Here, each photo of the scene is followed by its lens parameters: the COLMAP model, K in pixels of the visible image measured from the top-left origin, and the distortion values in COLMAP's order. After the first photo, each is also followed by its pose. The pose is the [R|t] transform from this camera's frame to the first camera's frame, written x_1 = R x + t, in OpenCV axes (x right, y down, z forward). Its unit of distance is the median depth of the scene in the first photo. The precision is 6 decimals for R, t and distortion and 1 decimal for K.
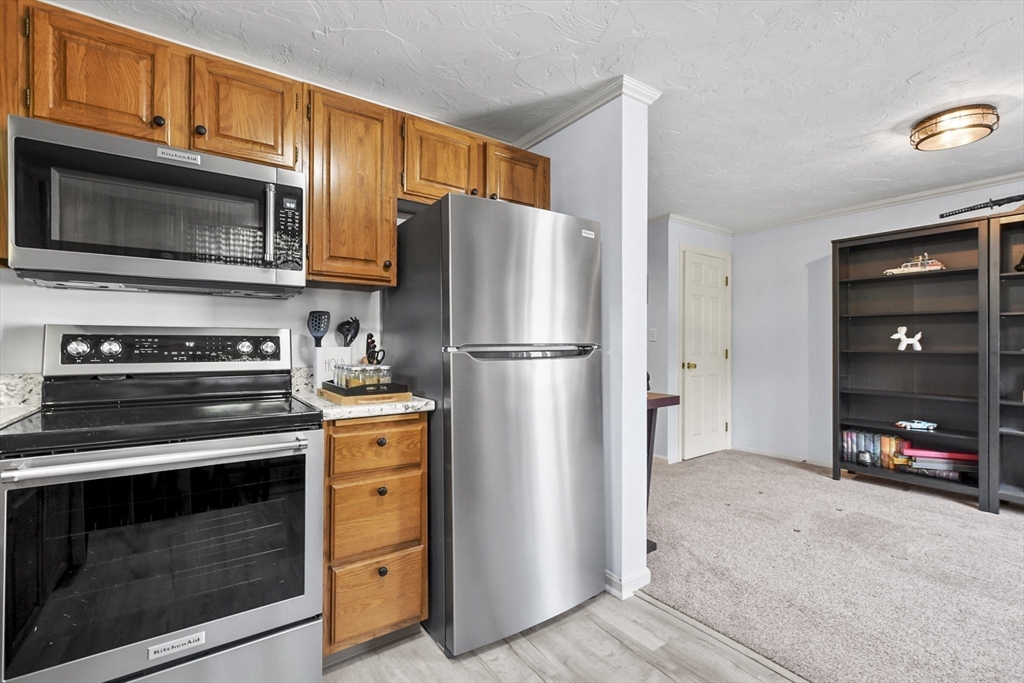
lens RADIAL K [[455.6, 0, 509.4], [0, 455.6, 341.3], [0, 0, 1]] dist [-0.000171, 0.000029]
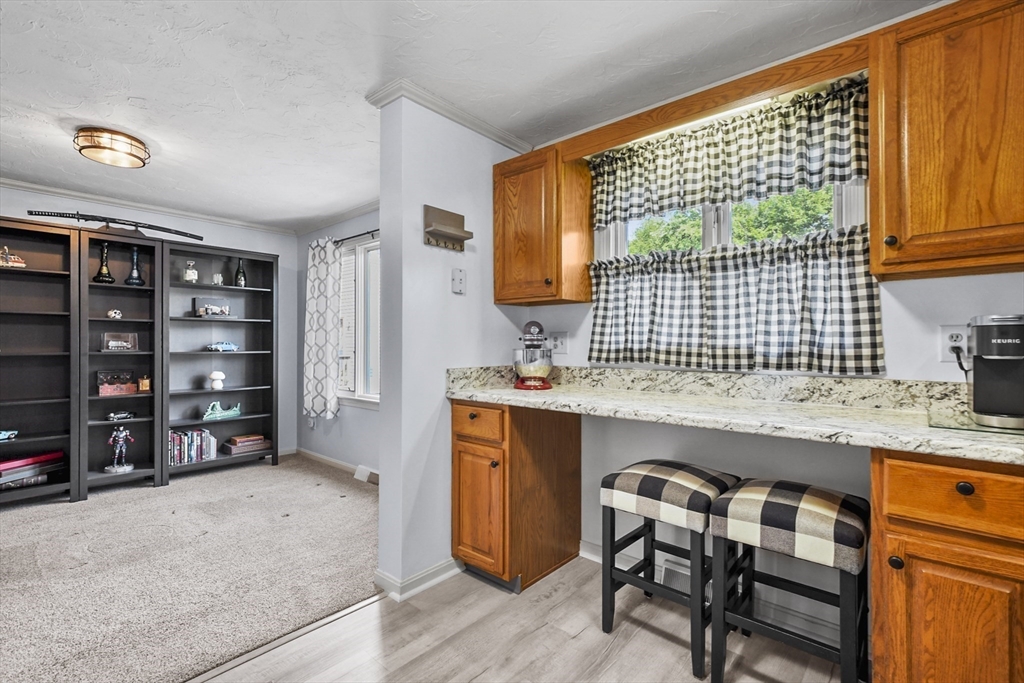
lens RADIAL K [[455.6, 0, 509.4], [0, 455.6, 341.3], [0, 0, 1]] dist [-0.000171, 0.000029]
pose [[-0.227422, 0.001397, 0.973795, -0.235665], [-0.002693, 0.999994, -0.002063, -0.004881], [-0.973793, -0.003092, -0.227417, 0.251751]]
